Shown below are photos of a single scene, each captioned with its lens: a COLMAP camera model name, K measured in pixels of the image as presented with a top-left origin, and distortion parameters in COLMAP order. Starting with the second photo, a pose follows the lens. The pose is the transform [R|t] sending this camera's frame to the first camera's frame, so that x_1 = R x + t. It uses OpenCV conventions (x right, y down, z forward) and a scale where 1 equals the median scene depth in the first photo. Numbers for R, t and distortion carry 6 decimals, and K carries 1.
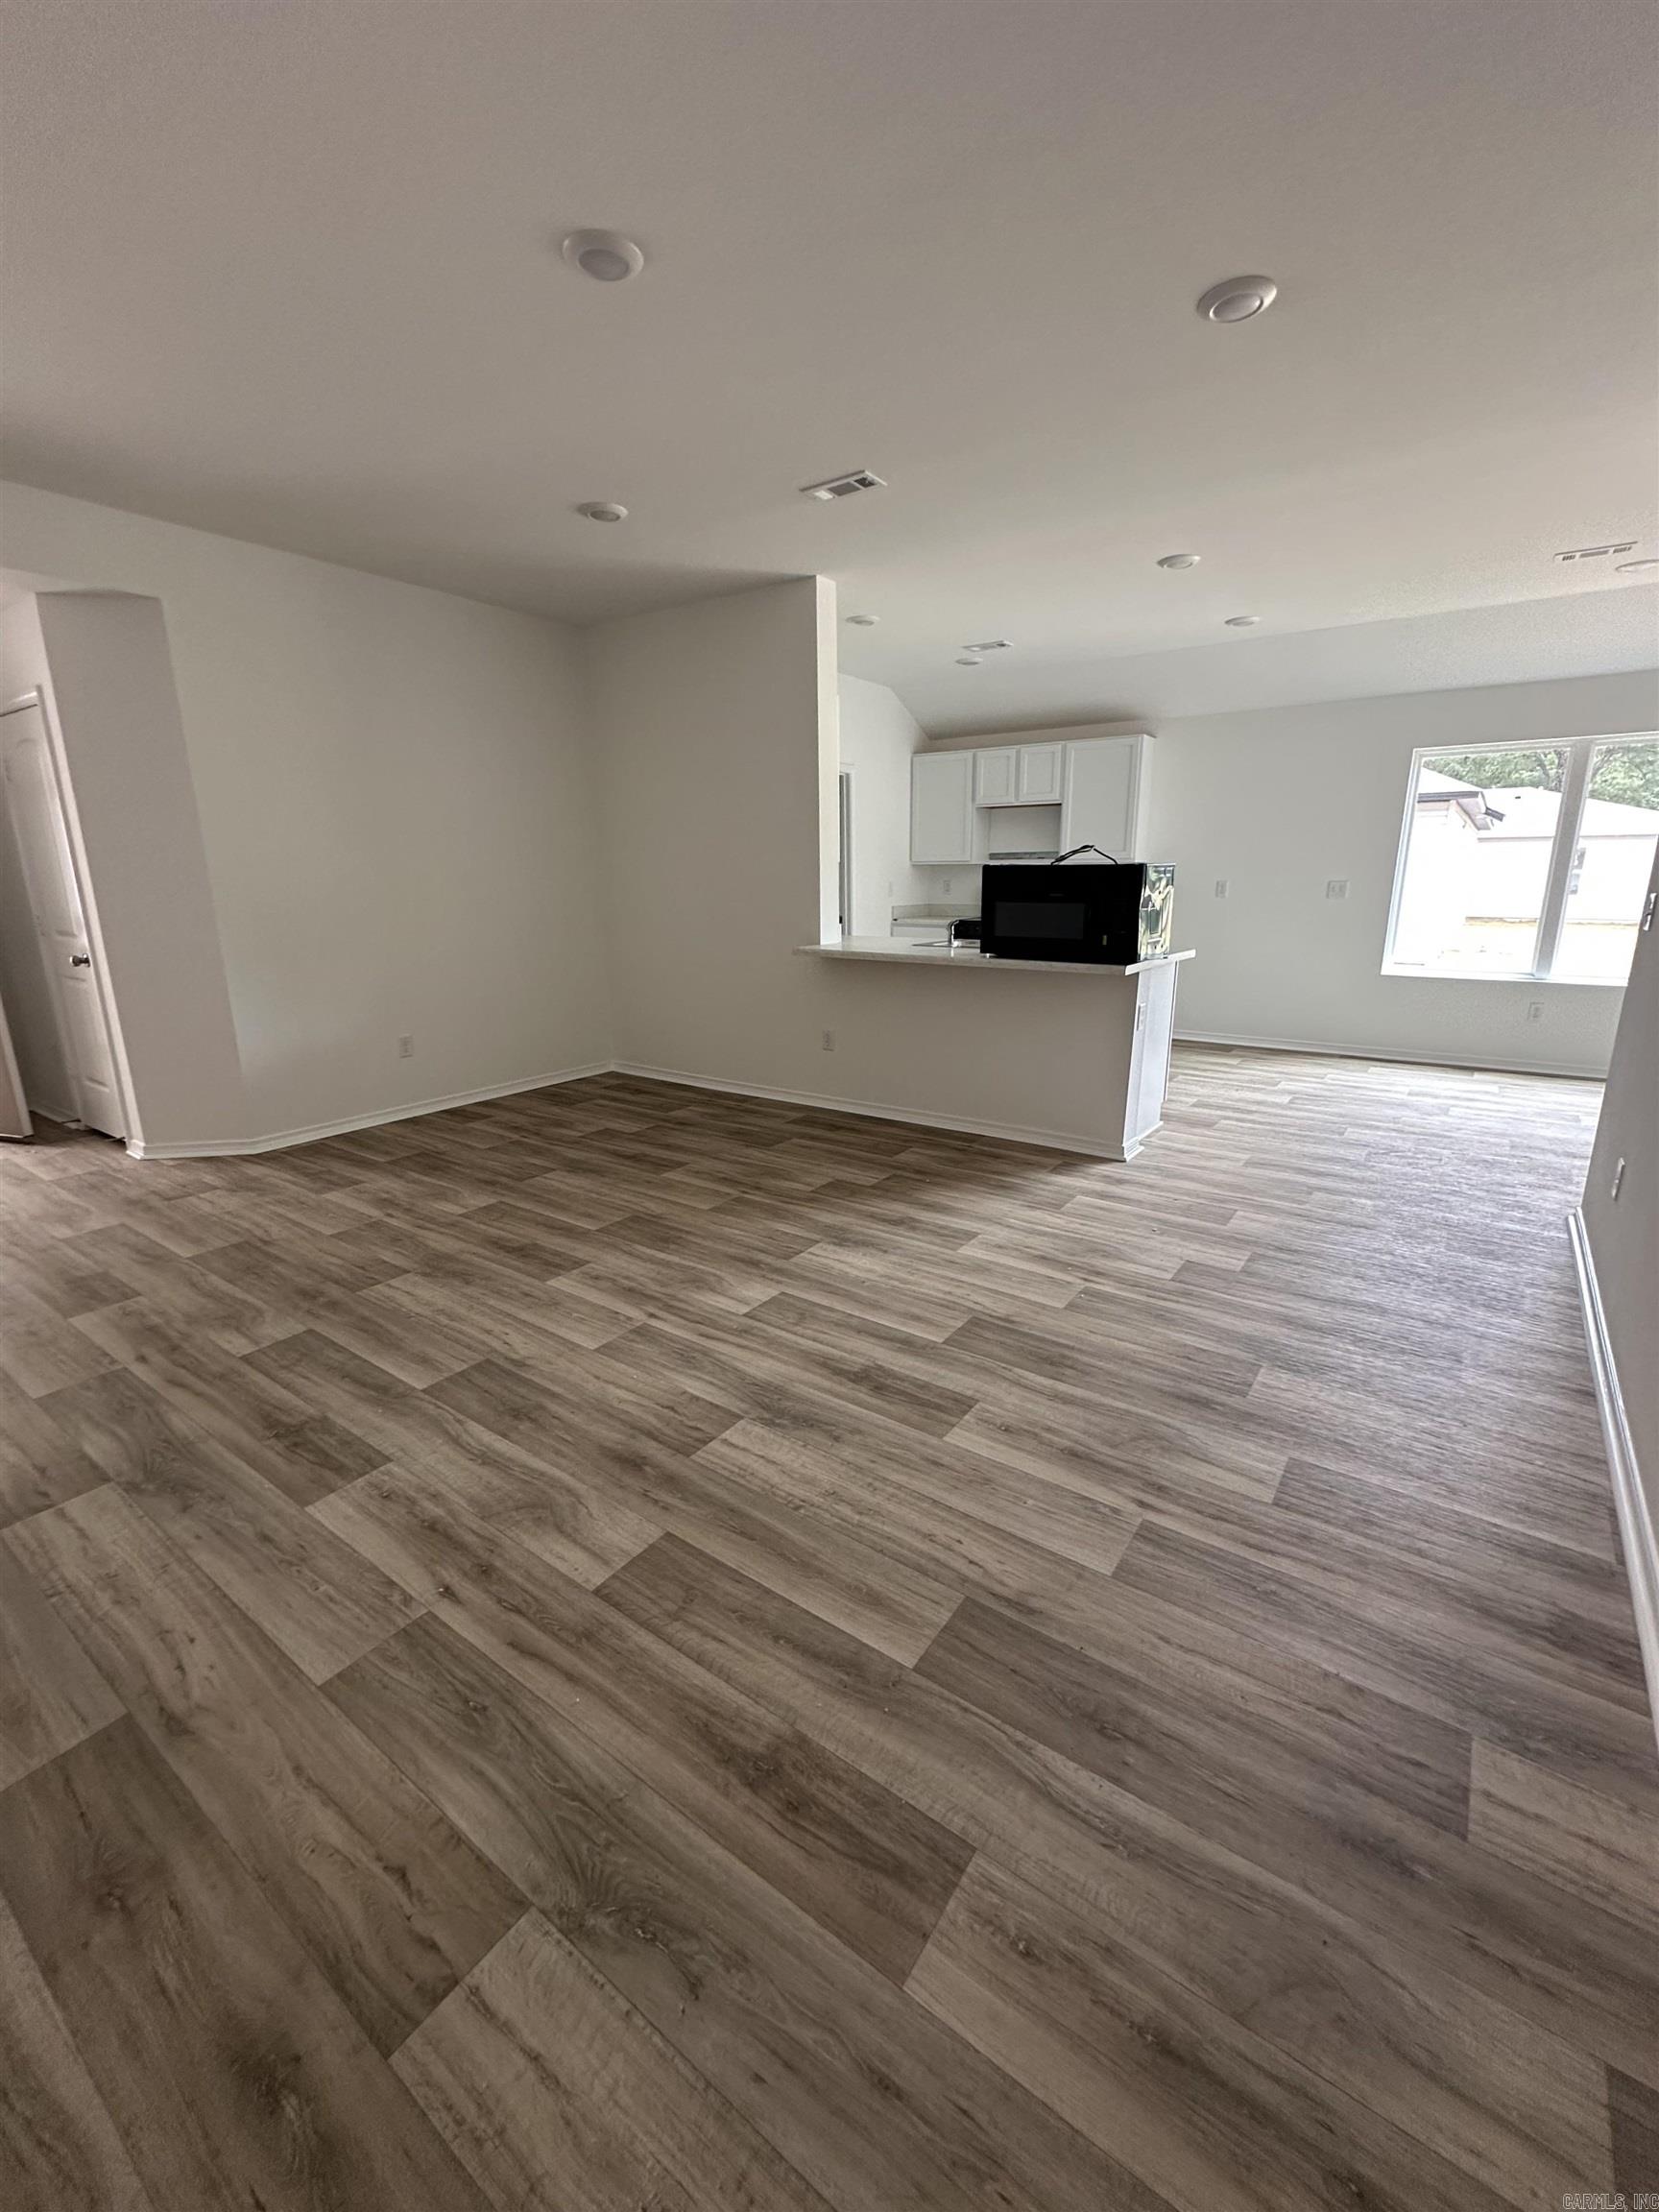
lens RADIAL K [[905.4, 0, 809.7], [0, 905.4, 1100.2], [0, 0, 1]] dist [-0.002331, 0.001300]
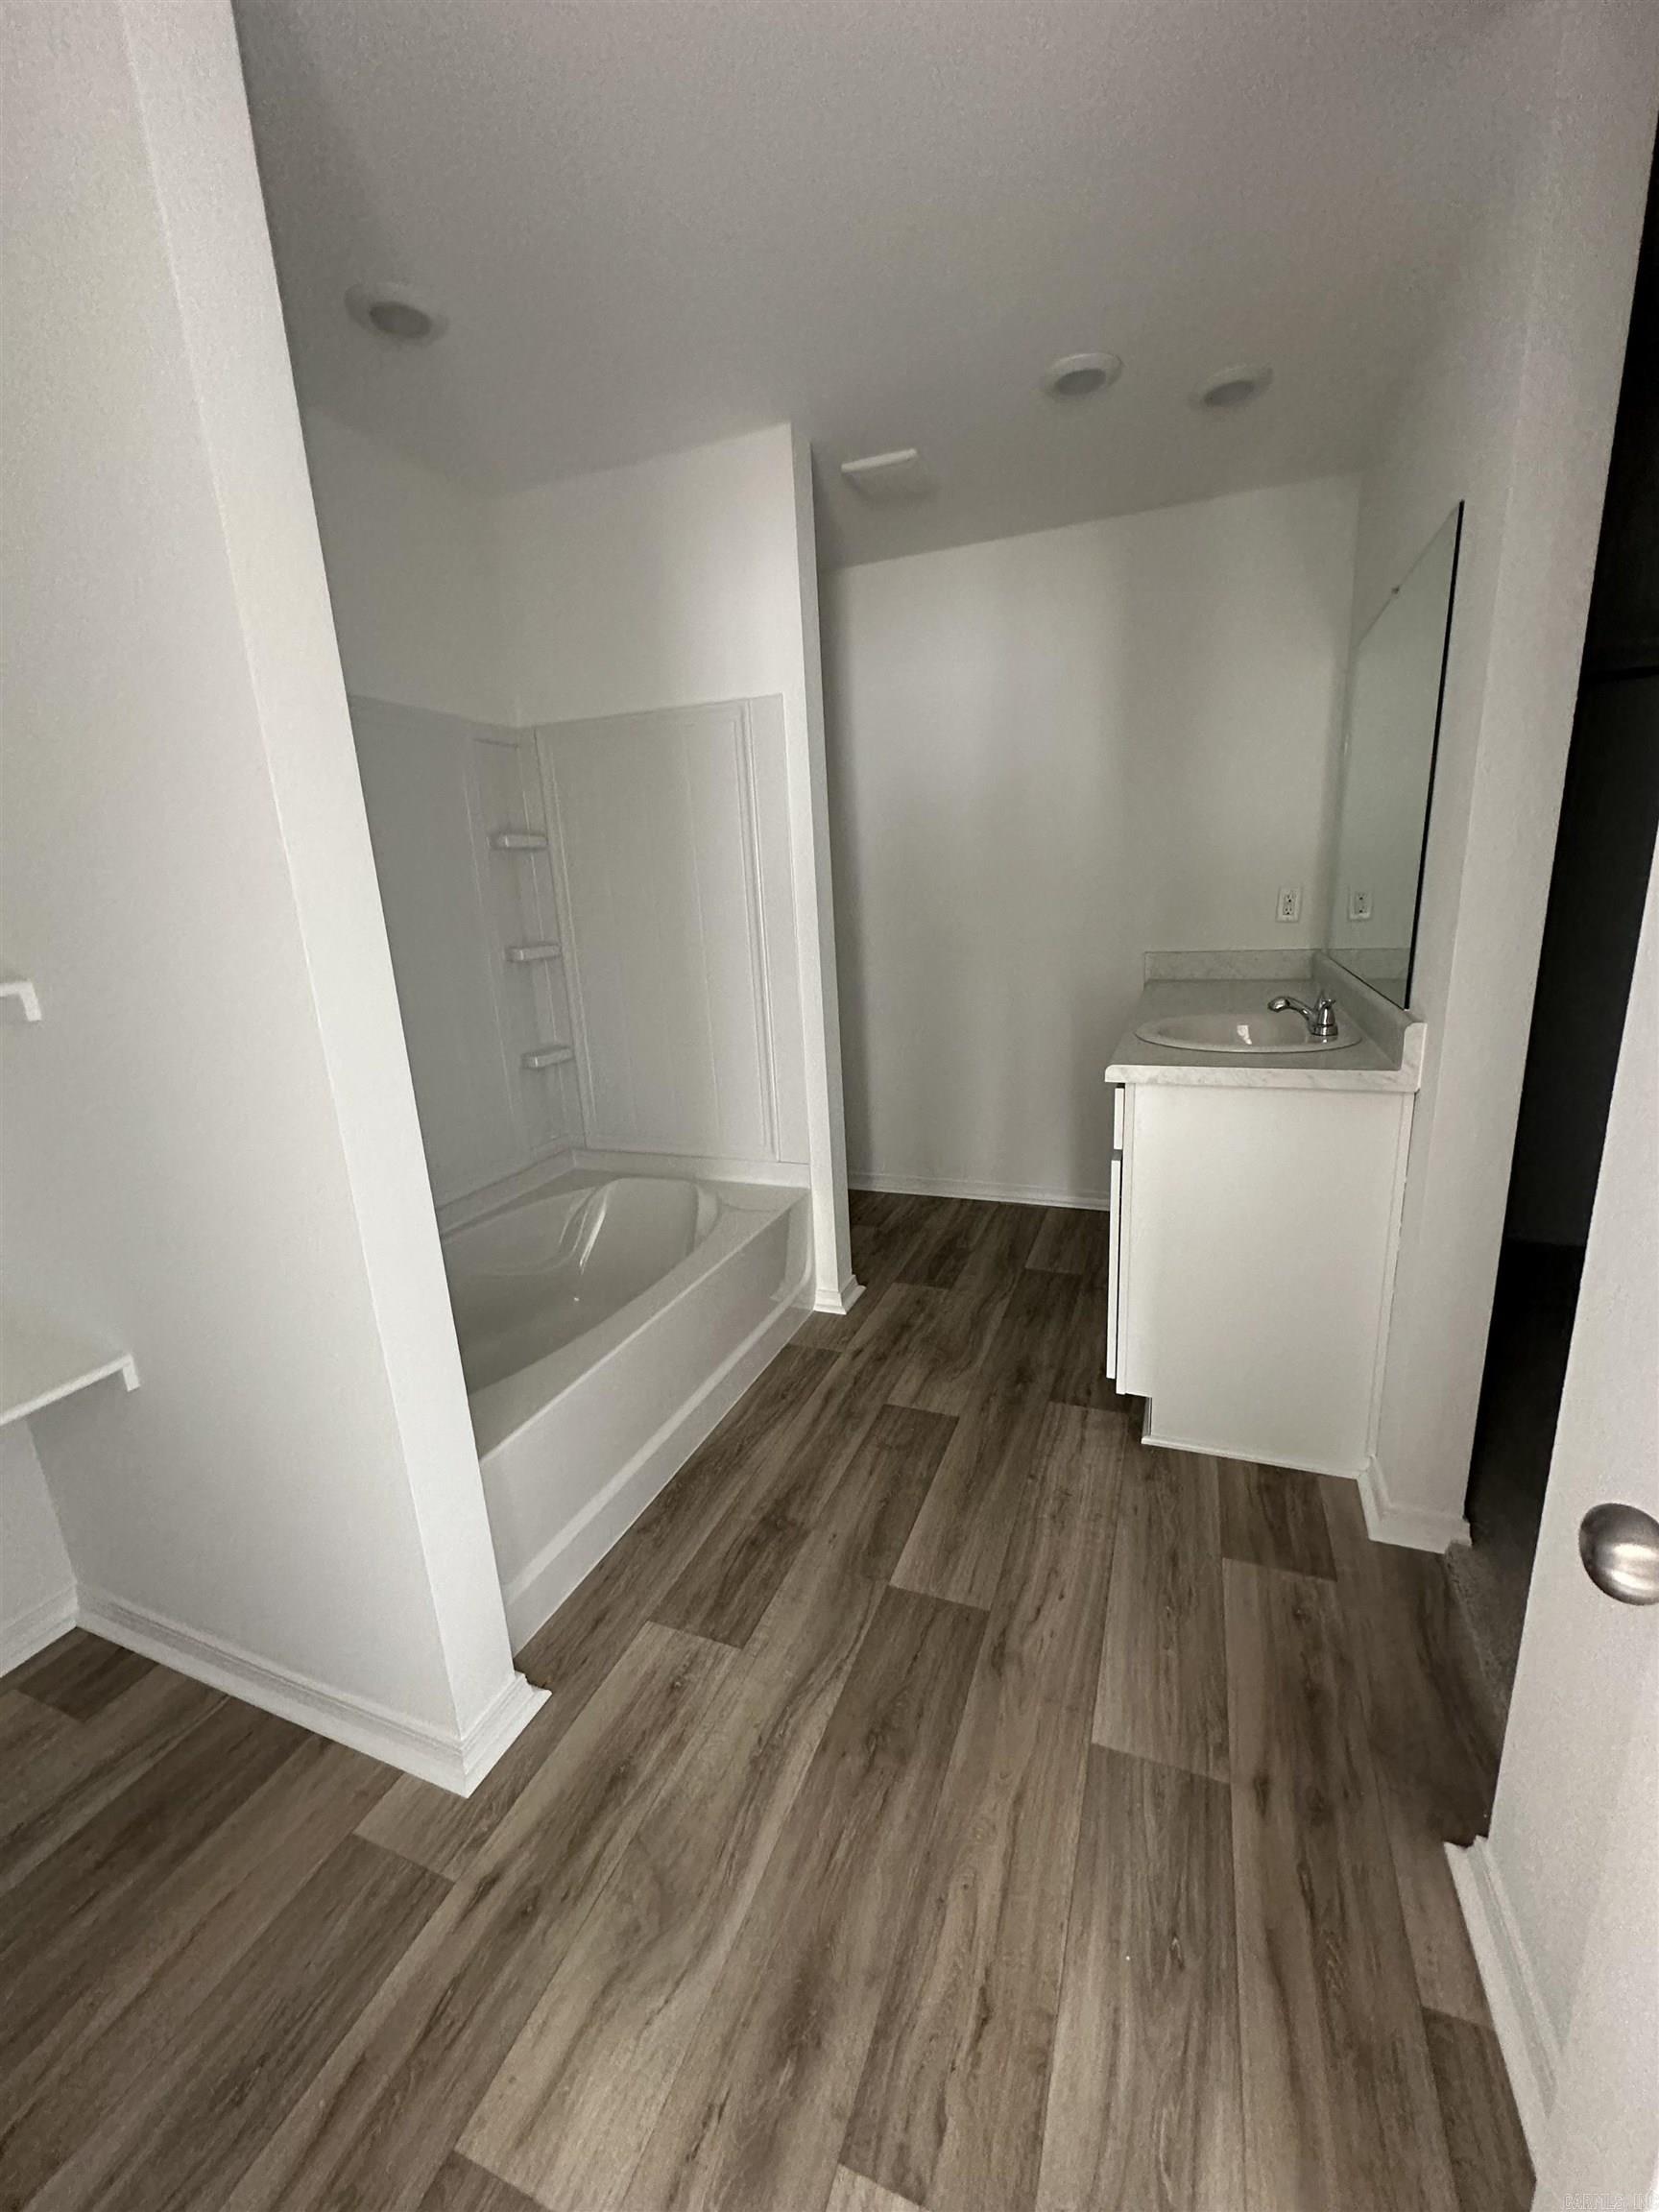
lens RADIAL K [[868.2, 0, 862.6], [0, 868.2, 1110.9], [0, 0, 1]] dist [-0.001412, 0.000279]
pose [[0.271172, 0.234493, -0.933530, 0.093838], [-0.193945, 0.963289, 0.185631, -0.123443], [0.942789, 0.130715, 0.306696, 0.477167]]
